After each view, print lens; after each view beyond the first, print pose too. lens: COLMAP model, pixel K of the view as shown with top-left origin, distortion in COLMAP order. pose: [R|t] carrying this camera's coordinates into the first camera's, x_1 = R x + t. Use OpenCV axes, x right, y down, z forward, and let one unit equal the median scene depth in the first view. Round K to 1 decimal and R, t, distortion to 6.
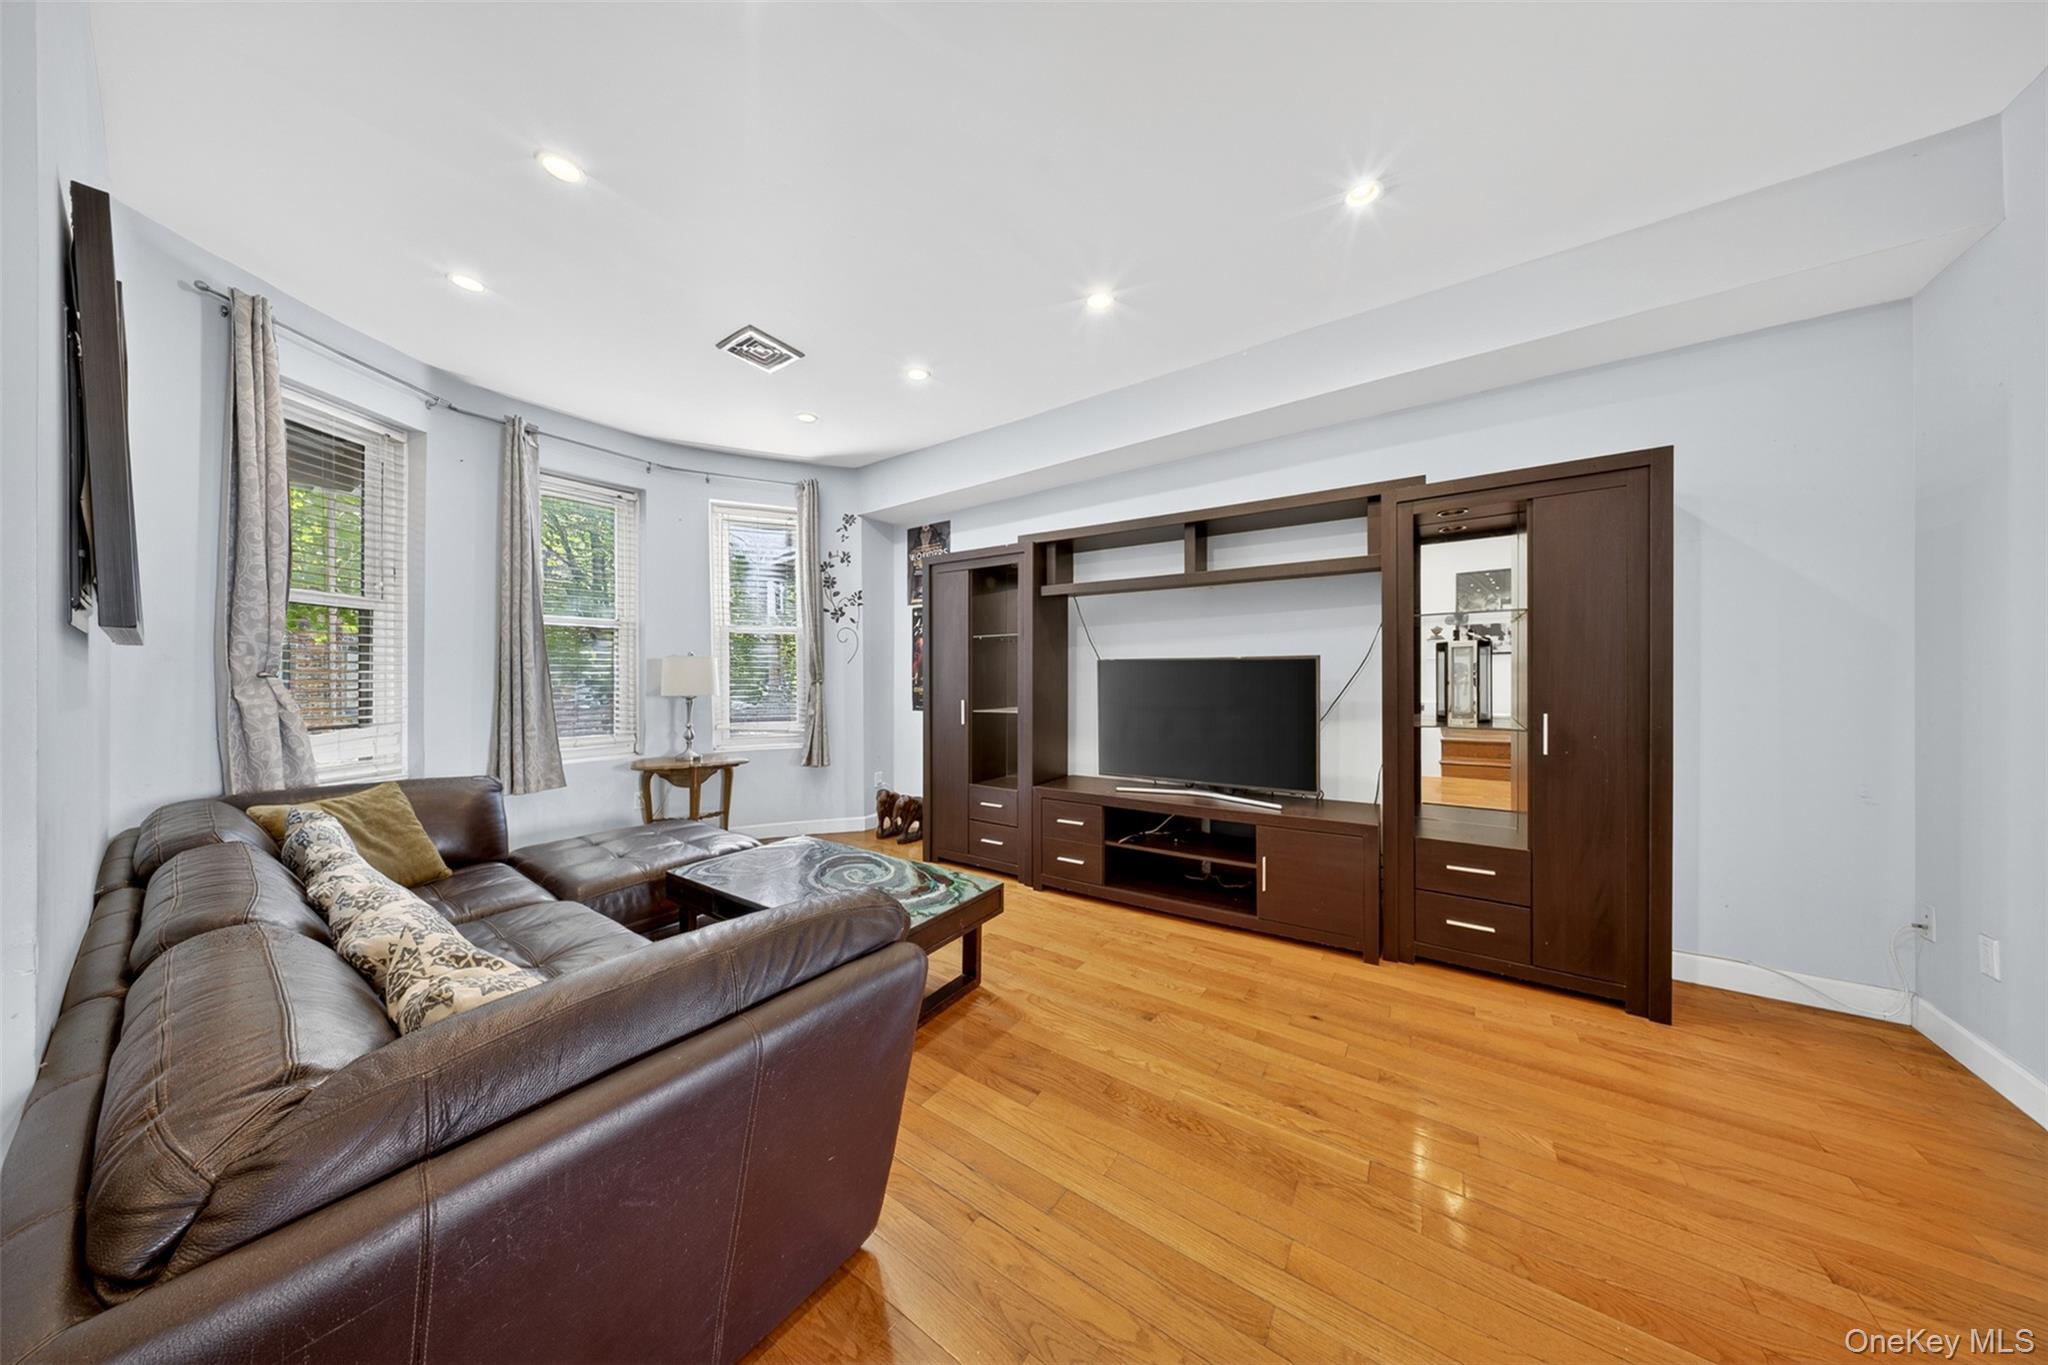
lens RADIAL K [[596.4, 0, 1027.1], [0, 596.4, 681.3], [0, 0, 1]] dist [0.000389, -0.000007]
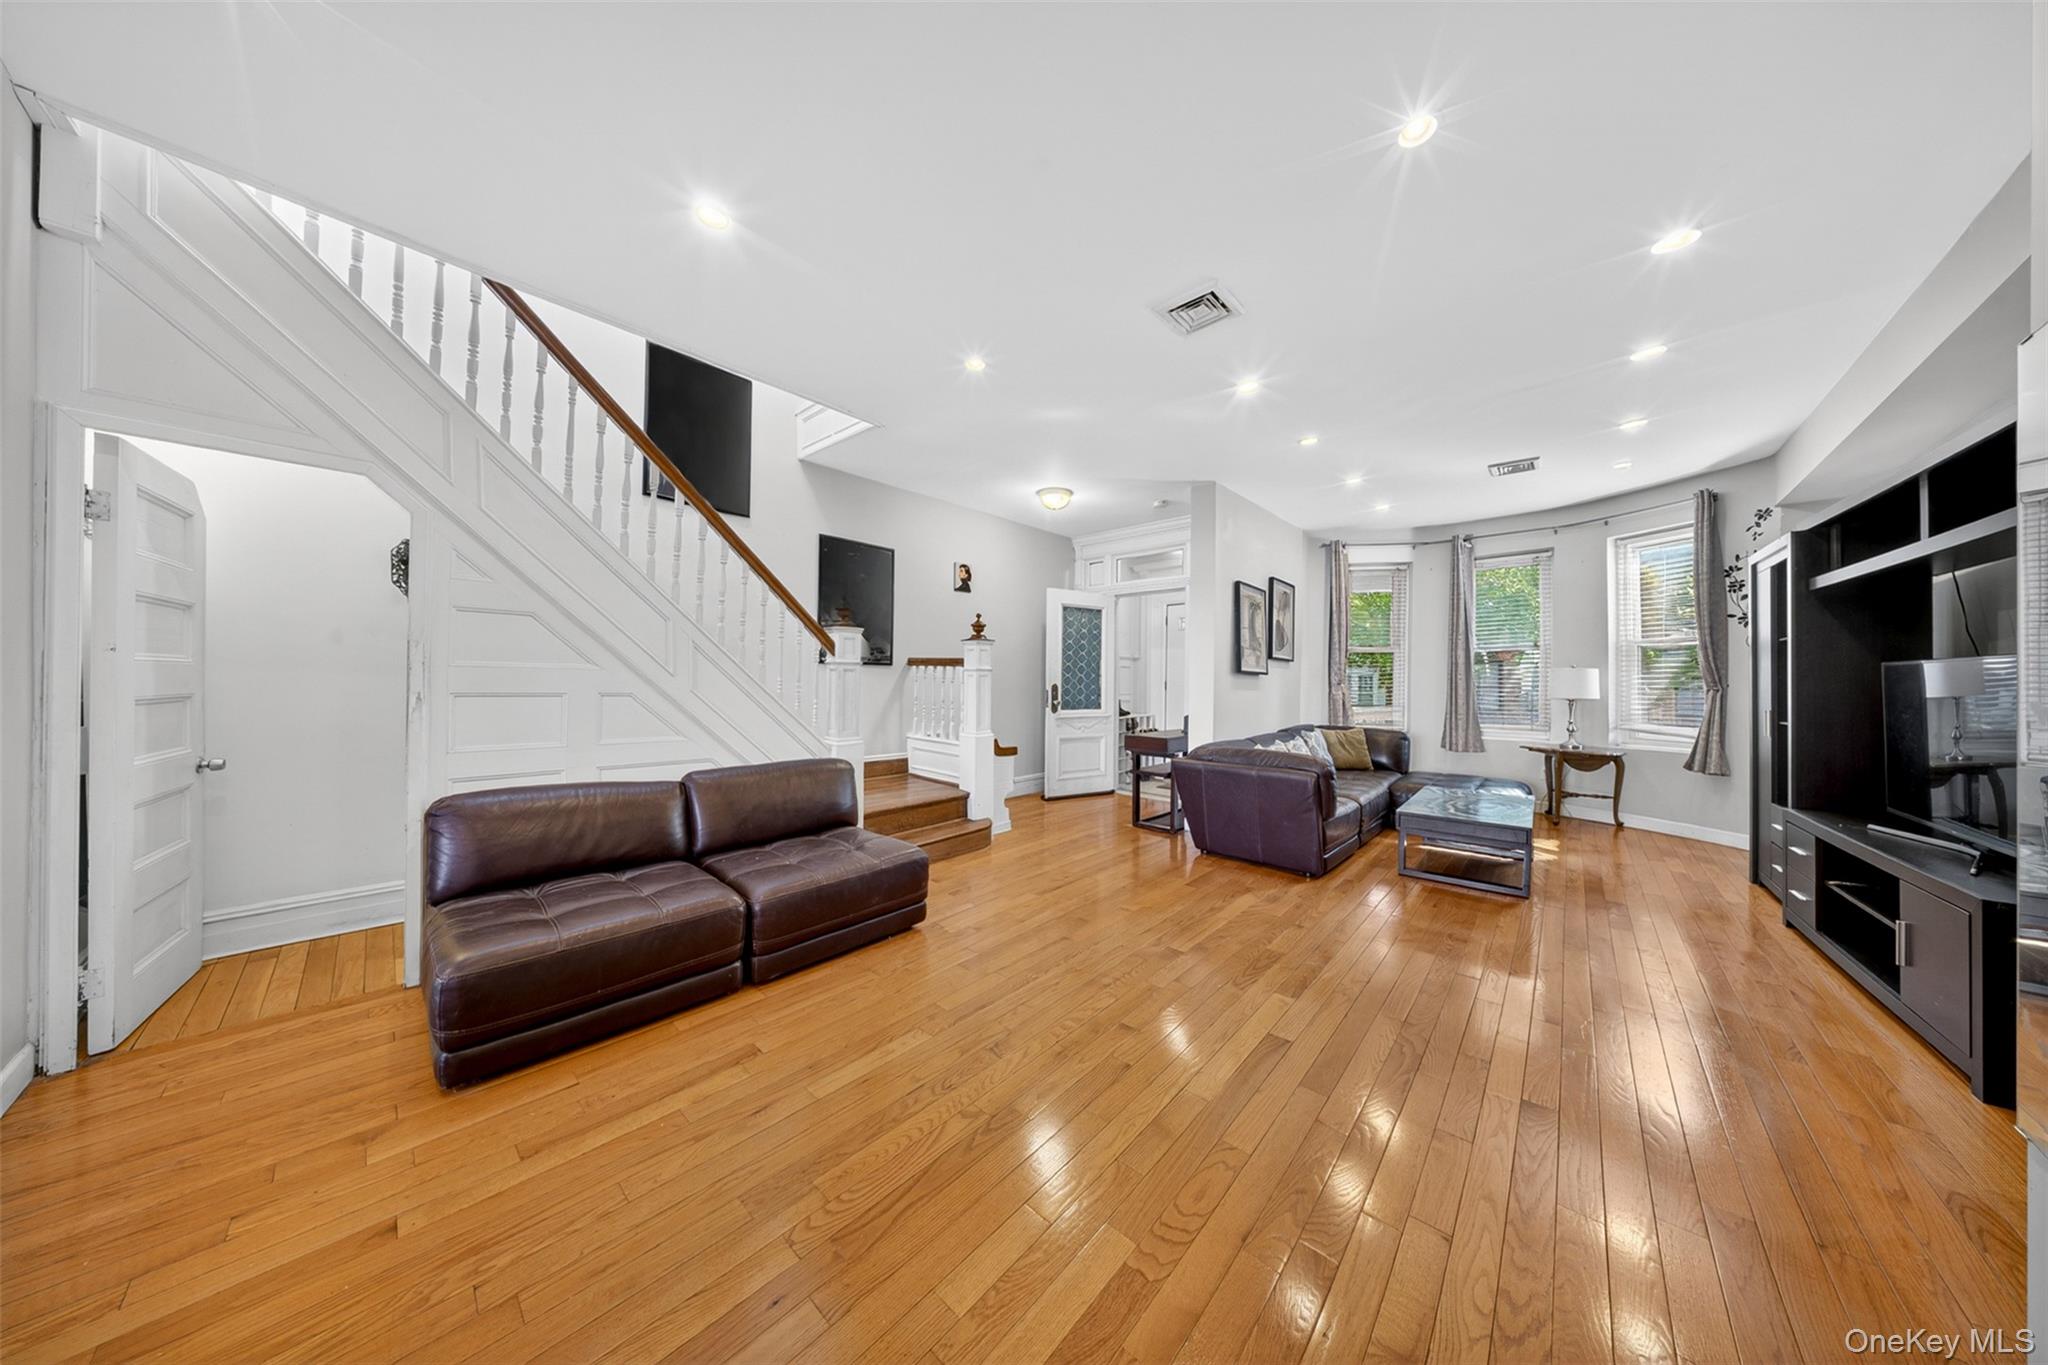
lens RADIAL K [[596.4, 0, 1027.1], [0, 596.4, 681.3], [0, 0, 1]] dist [0.000389, -0.000007]
pose [[-0.141242, -0.006314, -0.989955, 0.846483], [-0.010776, 0.999930, -0.004840, 0.004897], [0.989916, 0.009984, -0.141300, 0.004882]]
